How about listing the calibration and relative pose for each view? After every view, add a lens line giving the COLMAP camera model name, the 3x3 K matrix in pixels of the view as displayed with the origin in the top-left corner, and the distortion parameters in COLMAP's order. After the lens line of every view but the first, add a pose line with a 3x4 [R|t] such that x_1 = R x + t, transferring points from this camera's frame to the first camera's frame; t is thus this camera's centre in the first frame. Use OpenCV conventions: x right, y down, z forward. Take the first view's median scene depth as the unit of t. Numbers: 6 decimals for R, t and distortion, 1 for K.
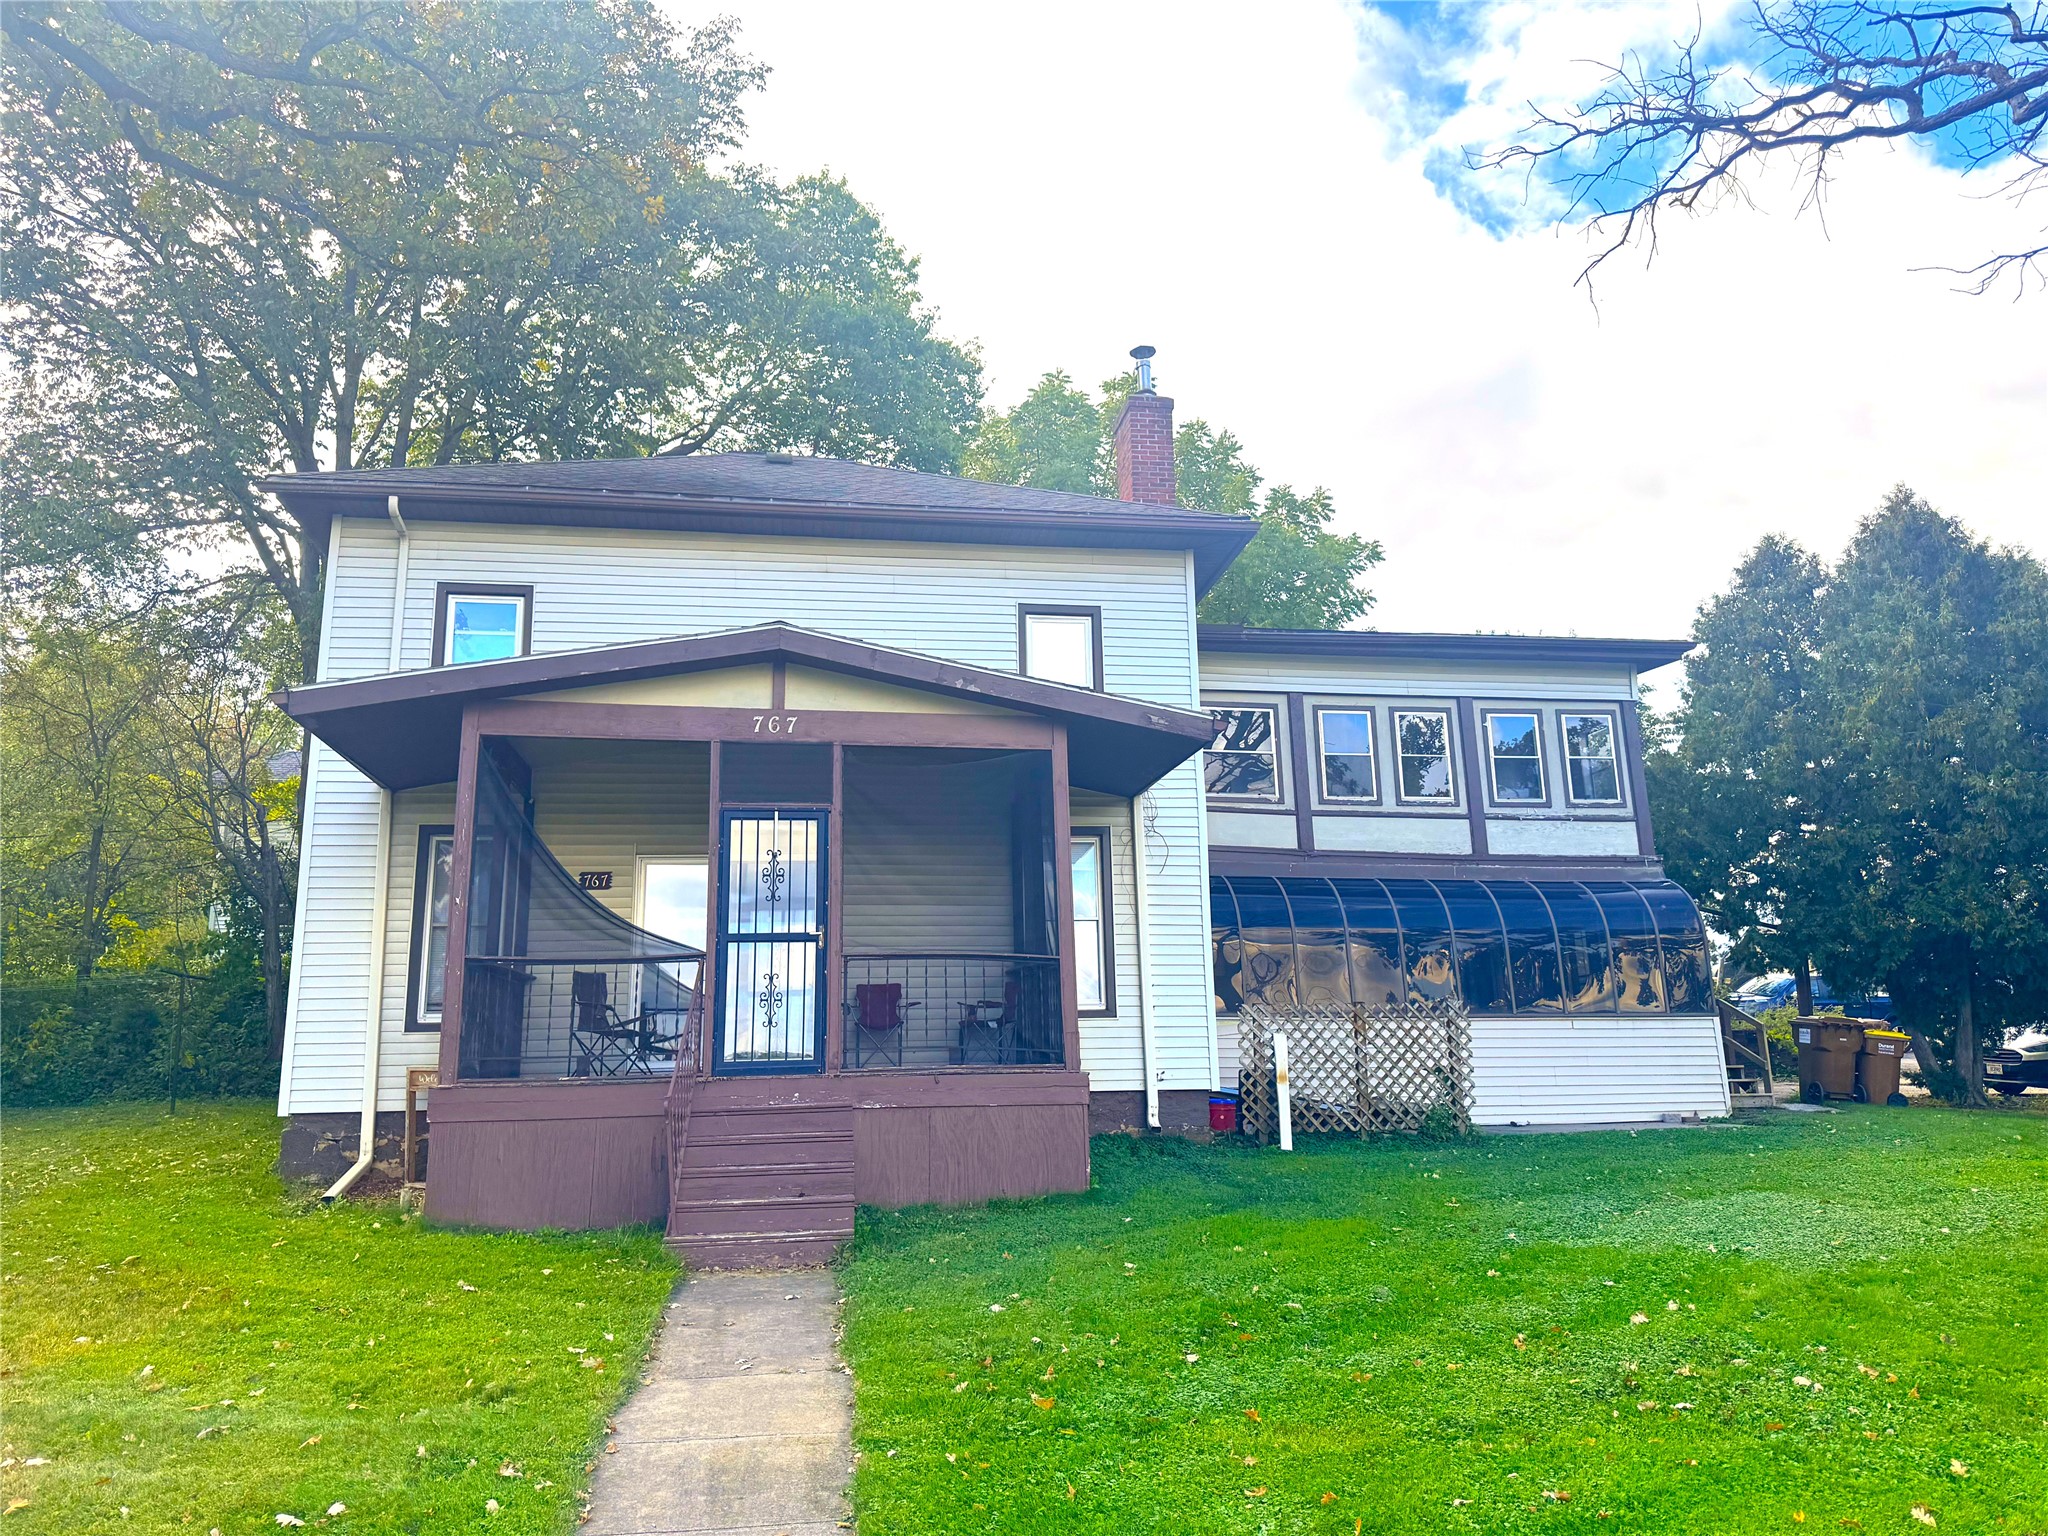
lens RADIAL K [[1450.7, 0, 1020.9], [0, 1450.7, 770.4], [0, 0, 1]] dist [0.041632, -0.063649]
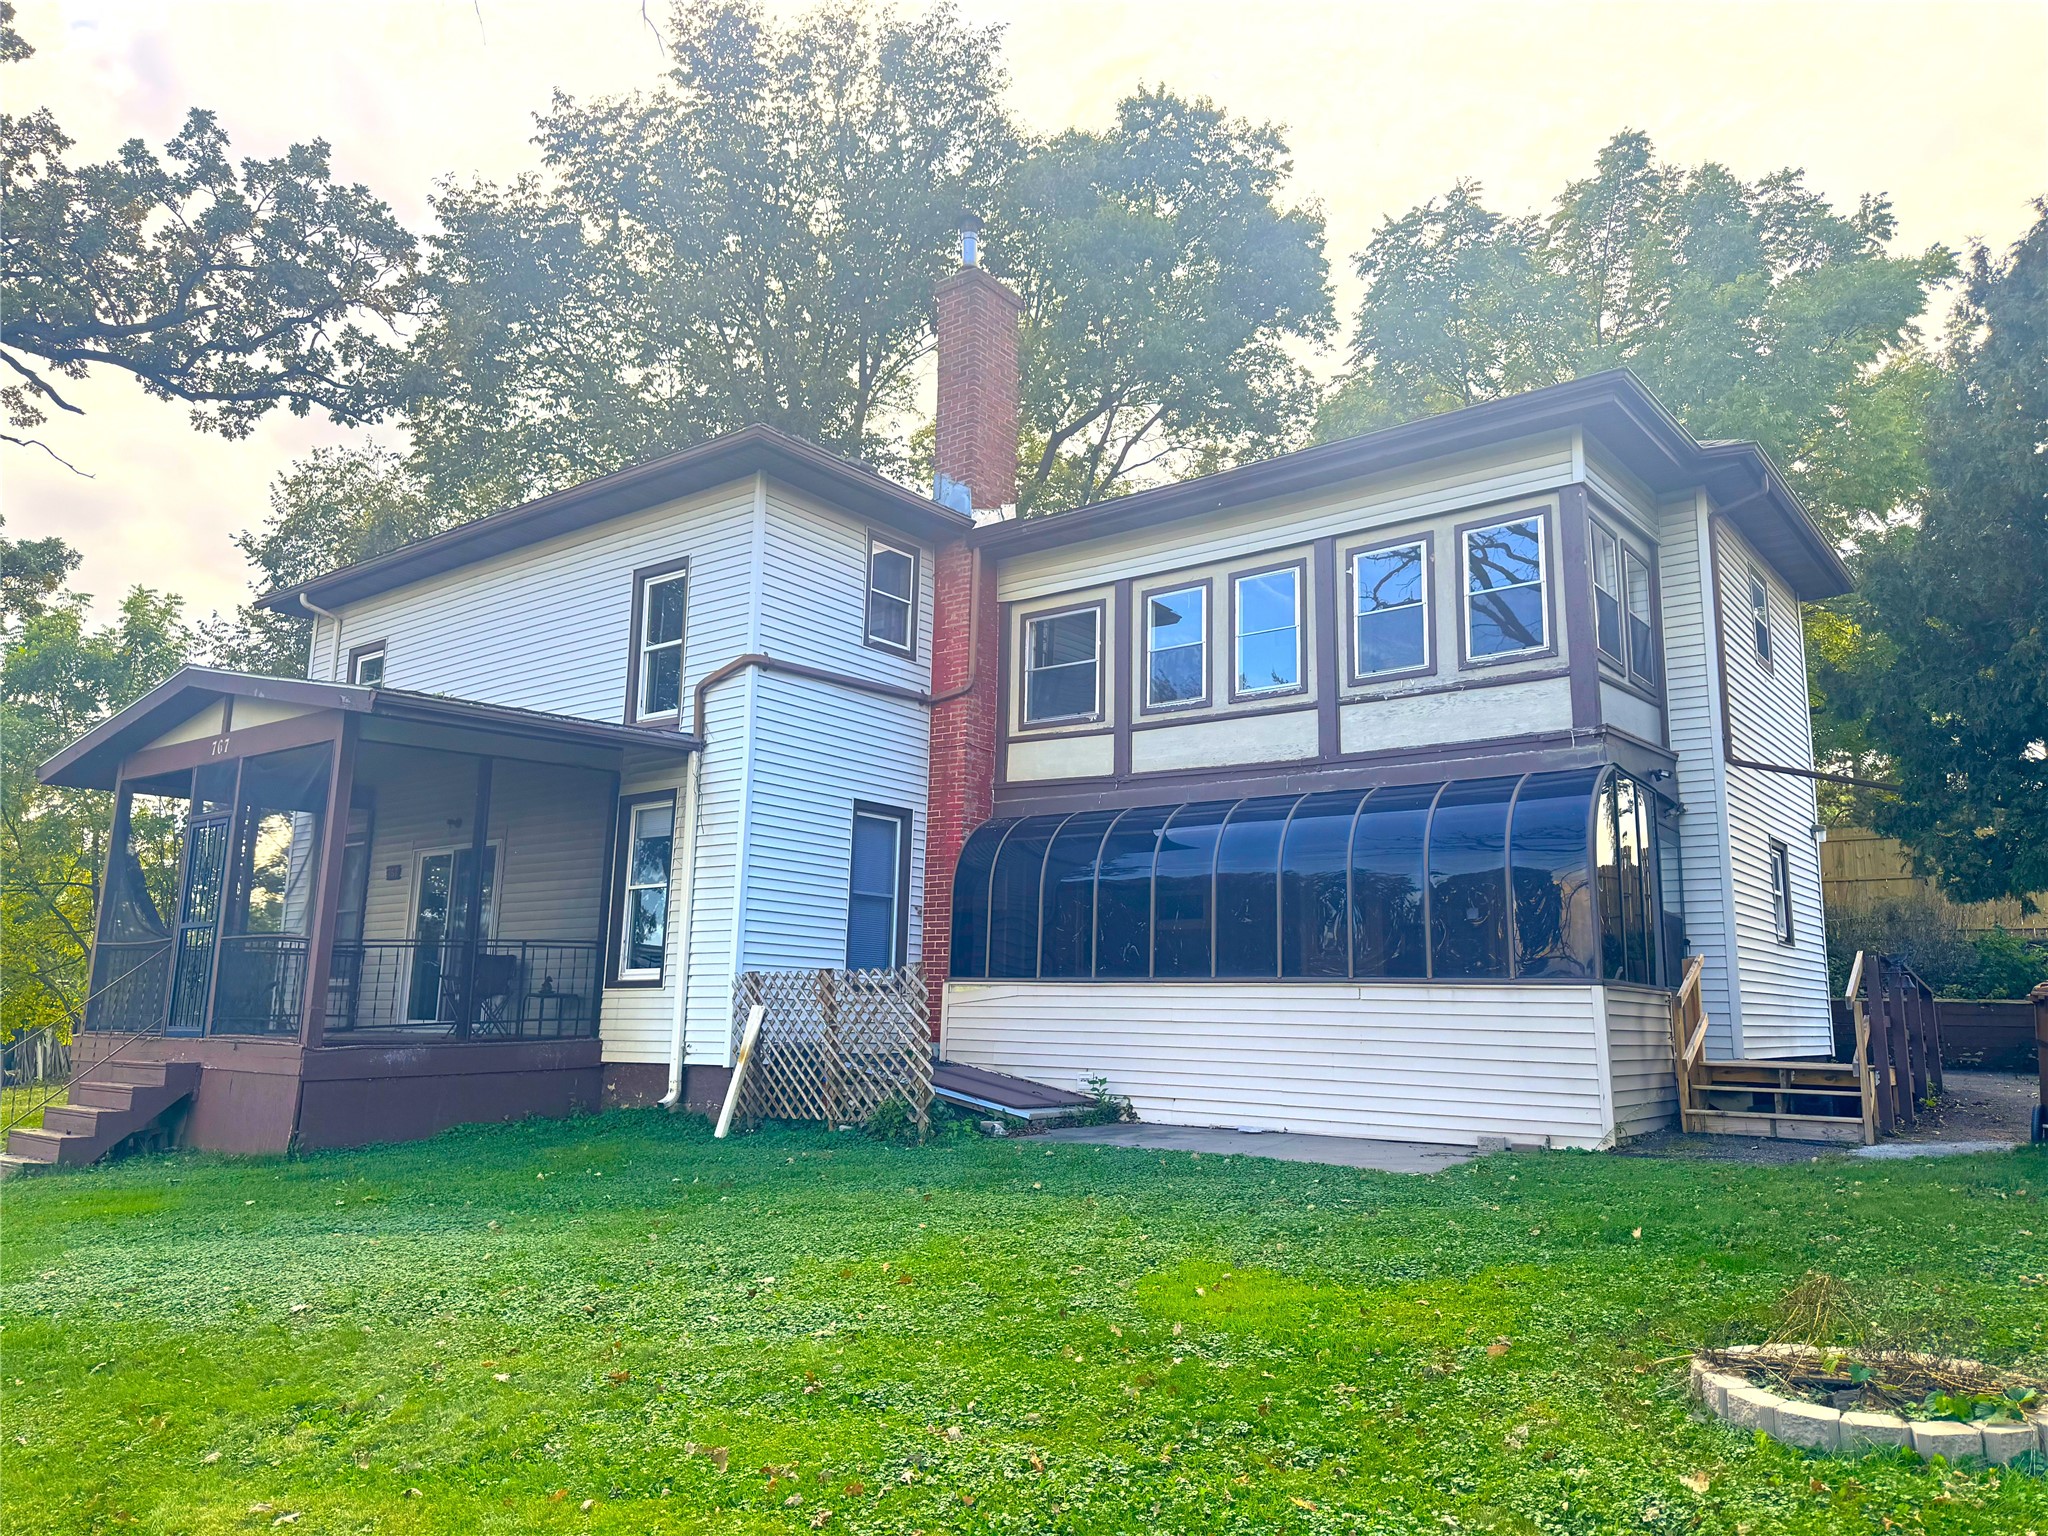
lens RADIAL K [[1450.7, 0, 1024.3], [0, 1450.7, 761.3], [0, 0, 1]] dist [0.041632, -0.063649]
pose [[0.688097, -0.102169, -0.718390, 0.721390], [0.130571, 0.991311, -0.015918, 0.051727], [0.713774, -0.082848, 0.695459, 0.392077]]
